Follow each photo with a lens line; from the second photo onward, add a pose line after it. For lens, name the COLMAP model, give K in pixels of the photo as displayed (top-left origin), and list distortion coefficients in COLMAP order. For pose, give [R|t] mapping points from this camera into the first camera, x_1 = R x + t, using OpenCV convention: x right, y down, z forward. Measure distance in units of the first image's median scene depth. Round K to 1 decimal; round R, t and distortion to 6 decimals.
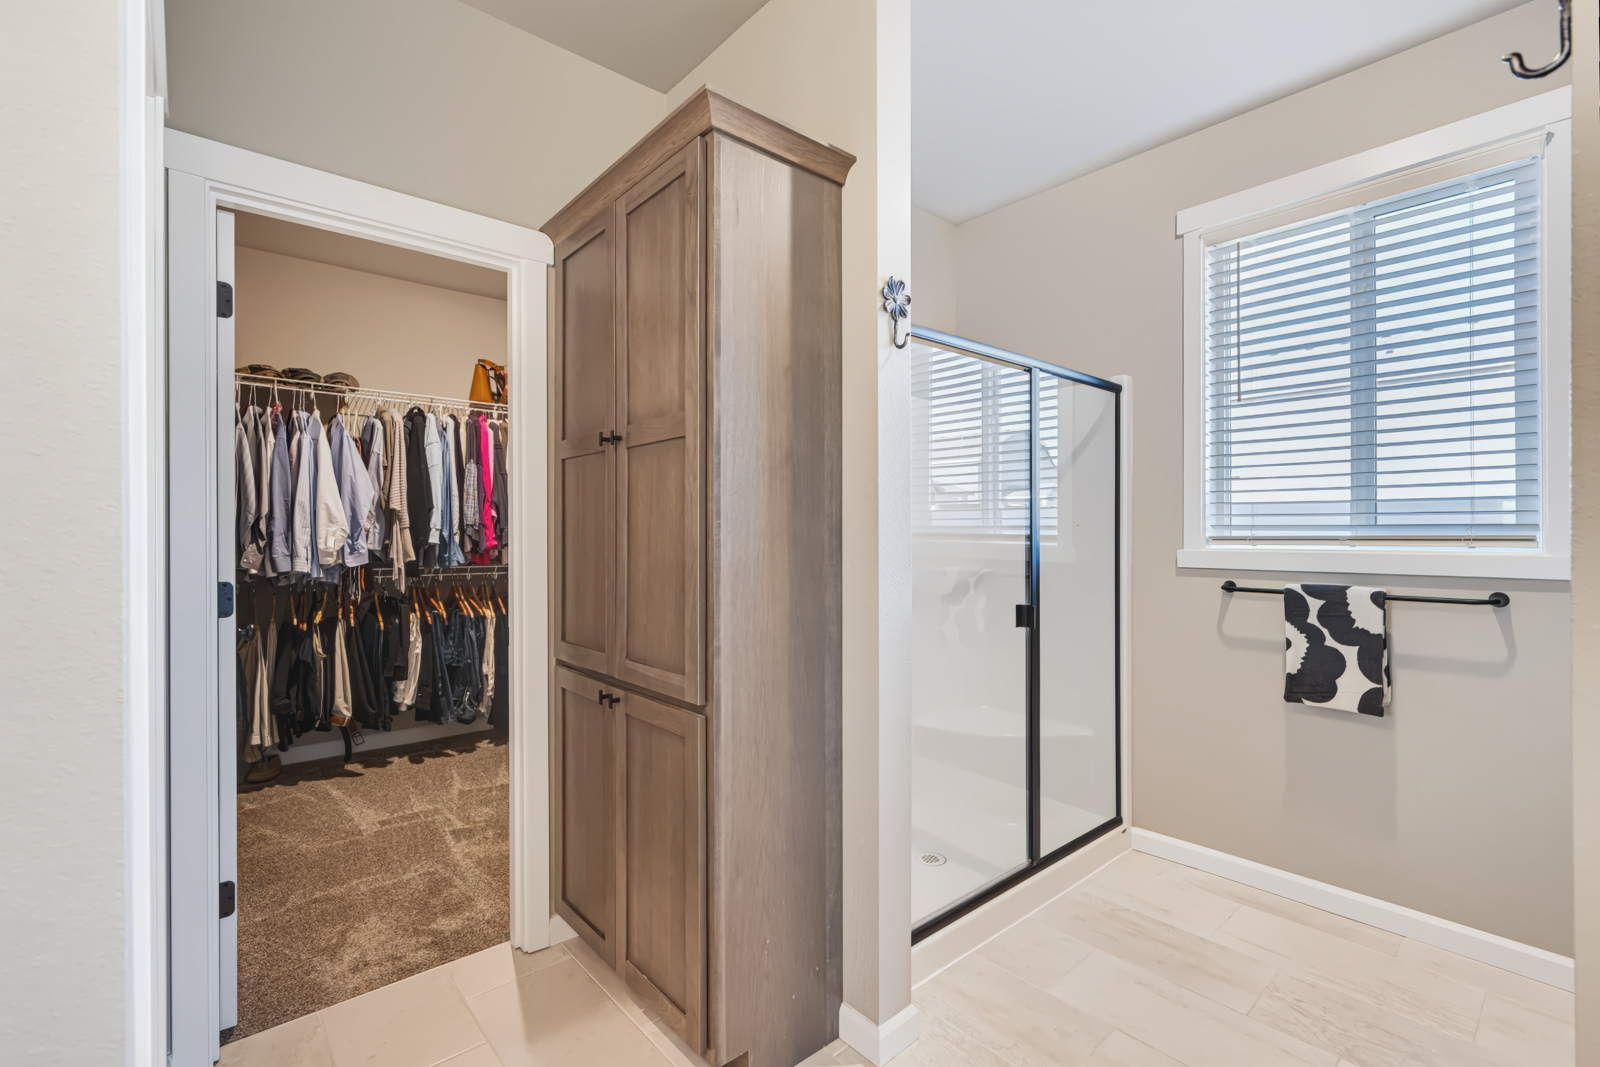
lens RADIAL K [[712.5, 0, 792.1], [0, 712.5, 533.1], [0, 0, 1]] dist [0.003829, 0.000607]
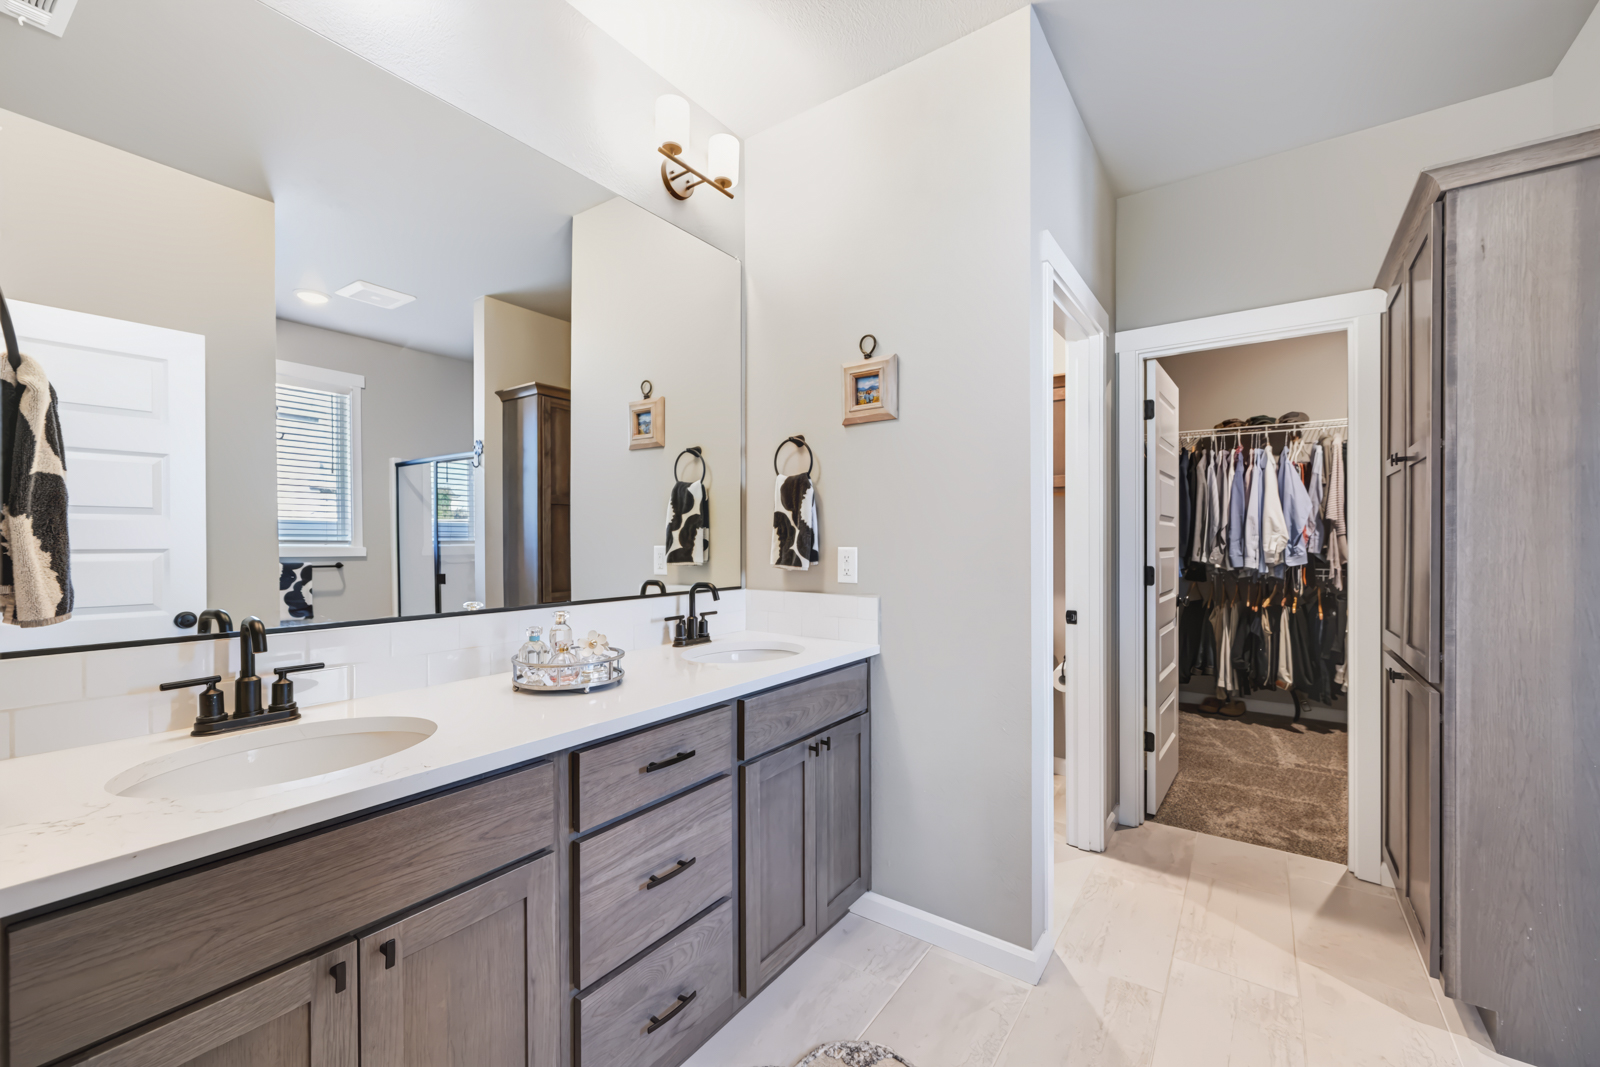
lens RADIAL K [[647.8, 0, 797.5], [0, 647.8, 544.5], [0, 0, 1]] dist [0.001919, 0.000121]
pose [[0.232632, 0.005893, -0.972547, 0.311932], [-0.000282, 0.999982, 0.005992, 0.002445], [0.972565, -0.001119, 0.232630, -0.129158]]
